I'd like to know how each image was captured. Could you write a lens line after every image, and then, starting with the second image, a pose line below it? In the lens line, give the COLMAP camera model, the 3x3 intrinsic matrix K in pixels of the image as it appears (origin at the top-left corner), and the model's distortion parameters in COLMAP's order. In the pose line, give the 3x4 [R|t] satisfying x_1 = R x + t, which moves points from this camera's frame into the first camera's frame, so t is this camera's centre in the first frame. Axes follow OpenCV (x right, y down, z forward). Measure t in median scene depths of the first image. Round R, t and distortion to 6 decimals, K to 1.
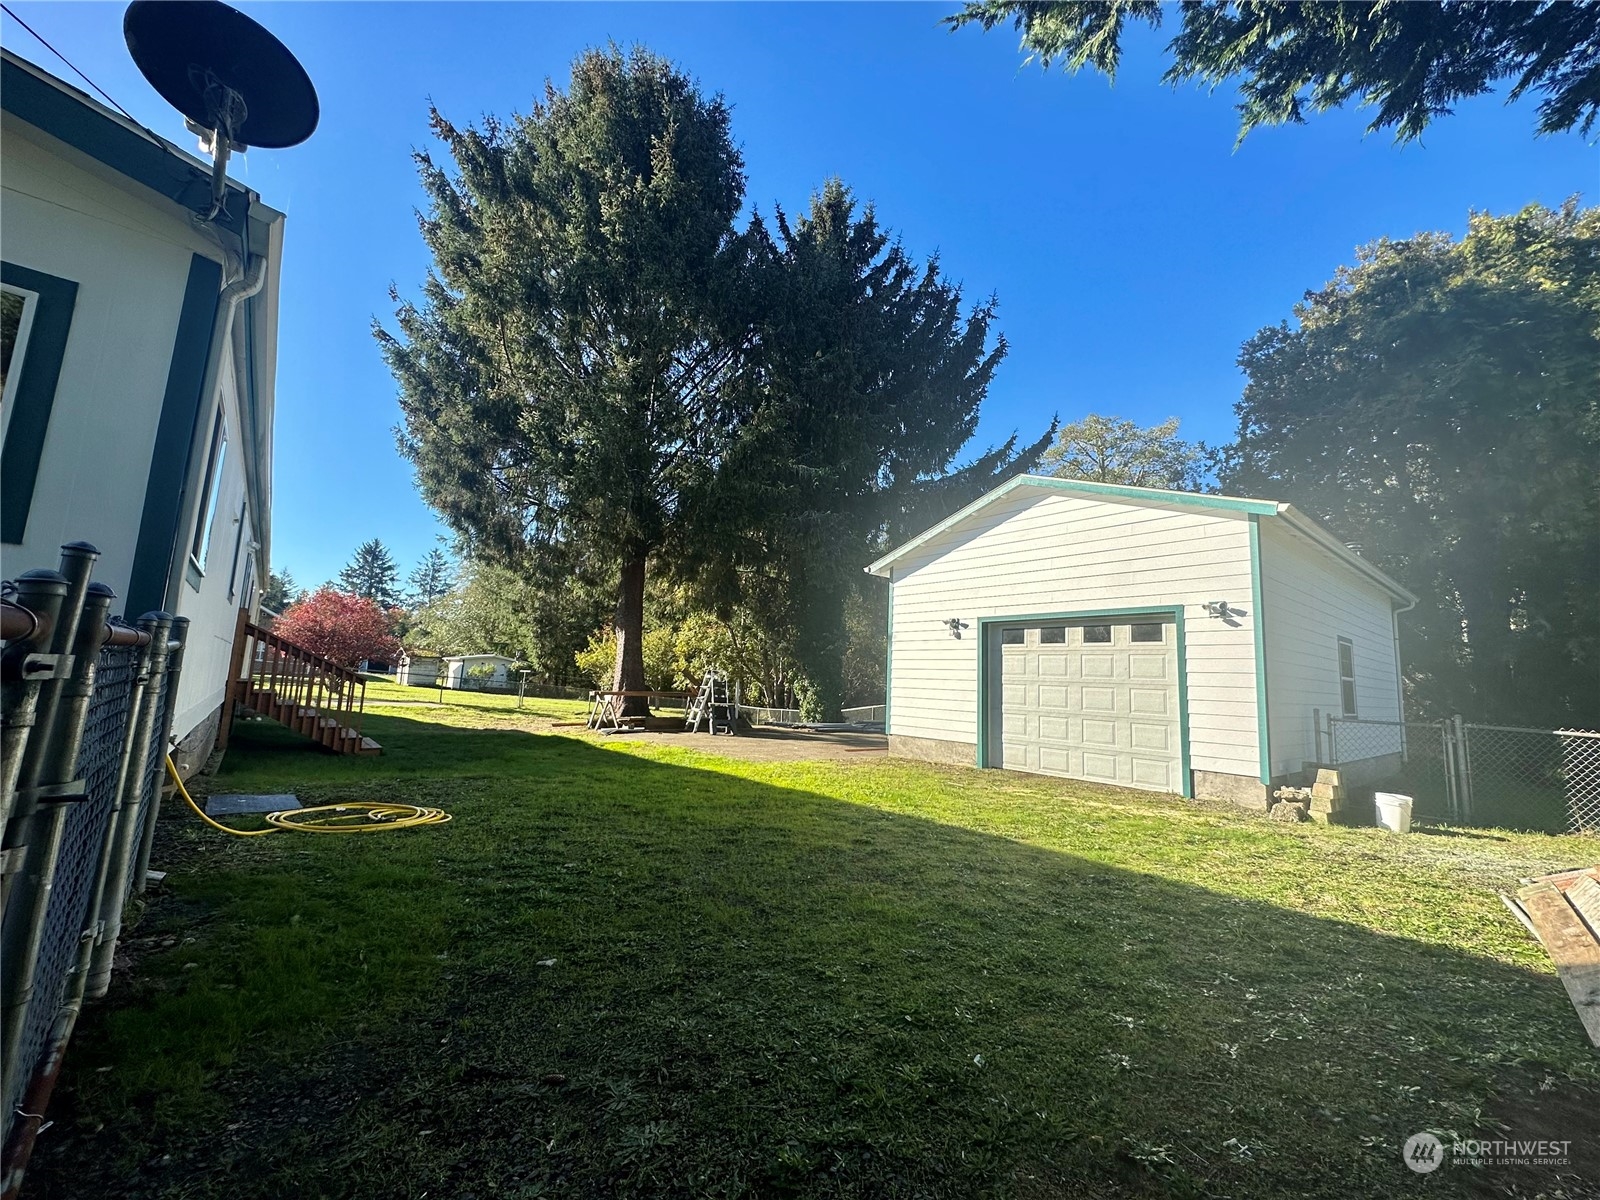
lens RADIAL K [[635.5, 0, 800.0], [0, 635.5, 600.0], [0, 0, 1]] dist [-0.000846, -0.000016]
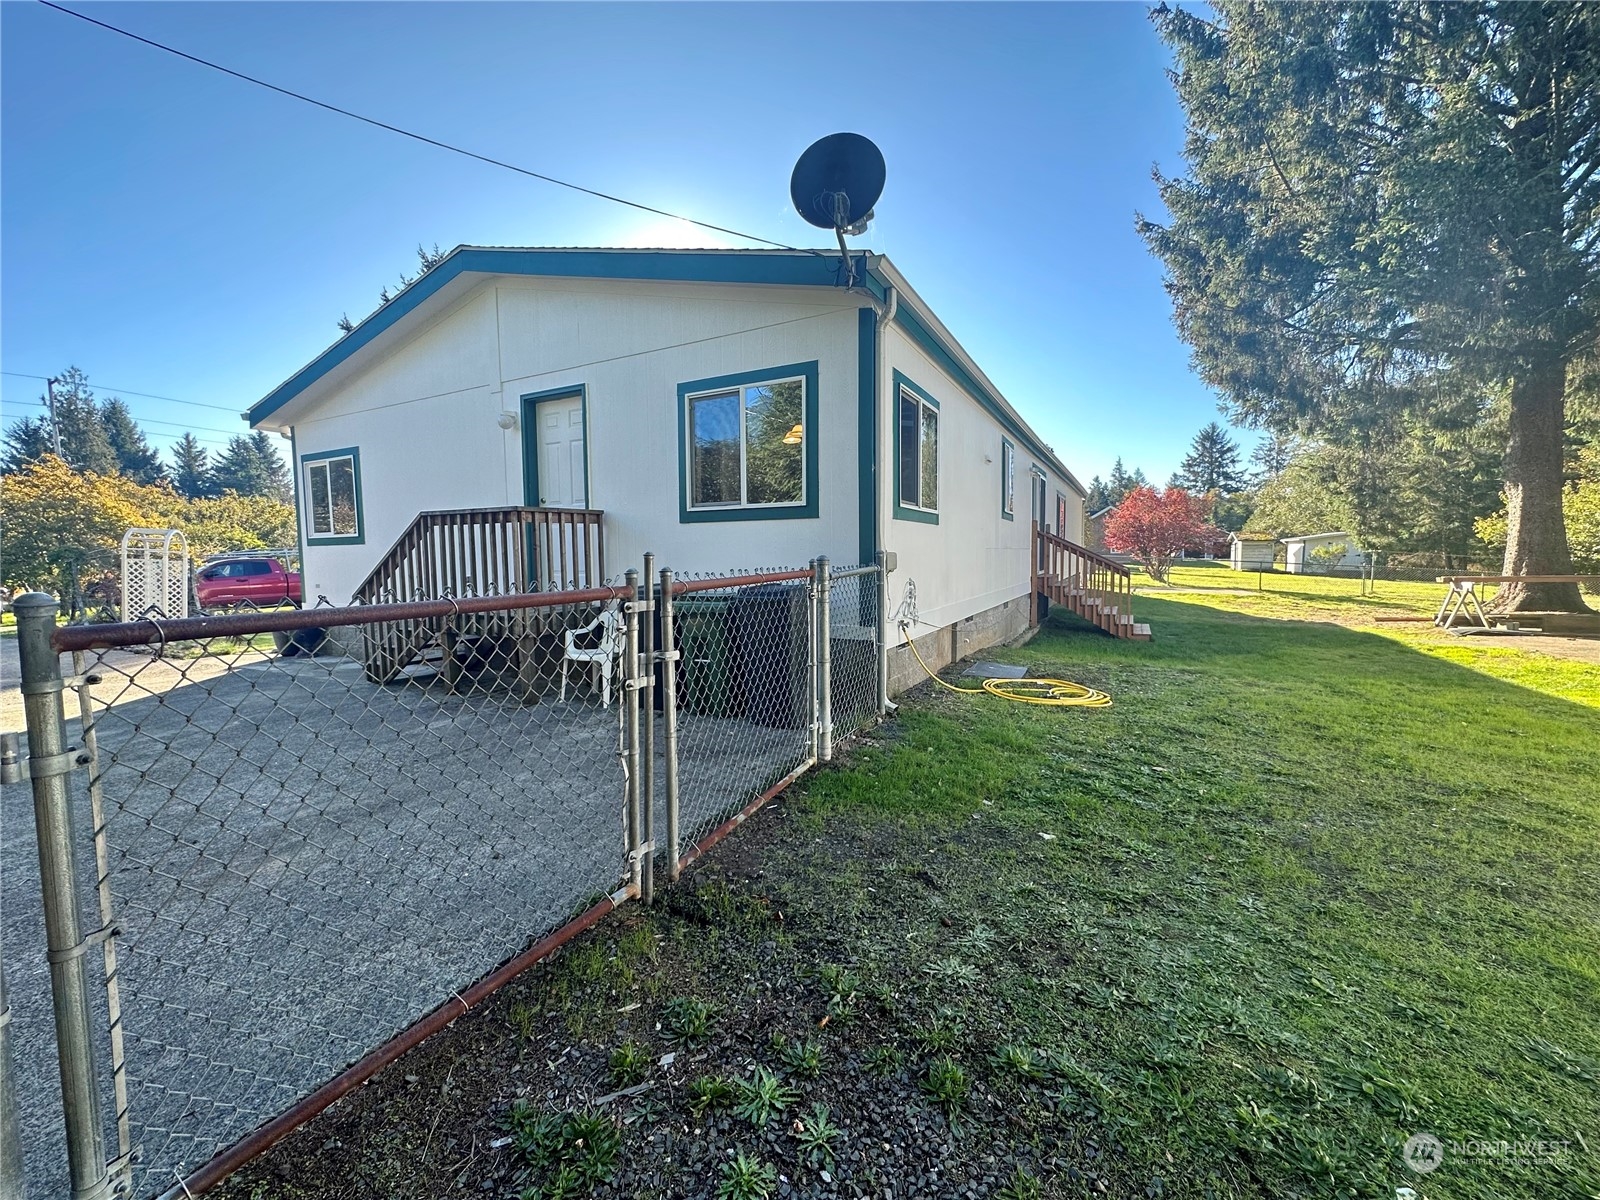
lens RADIAL K [[637.0, 0, 800.0], [0, 637.0, 600.0], [0, 0, 1]] dist [-0.003422, -0.000246]
pose [[0.380131, 0.016065, -0.924793, 0.354588], [0.150631, 0.985426, 0.079034, -0.005096], [0.912585, -0.169346, 0.372171, 0.172773]]
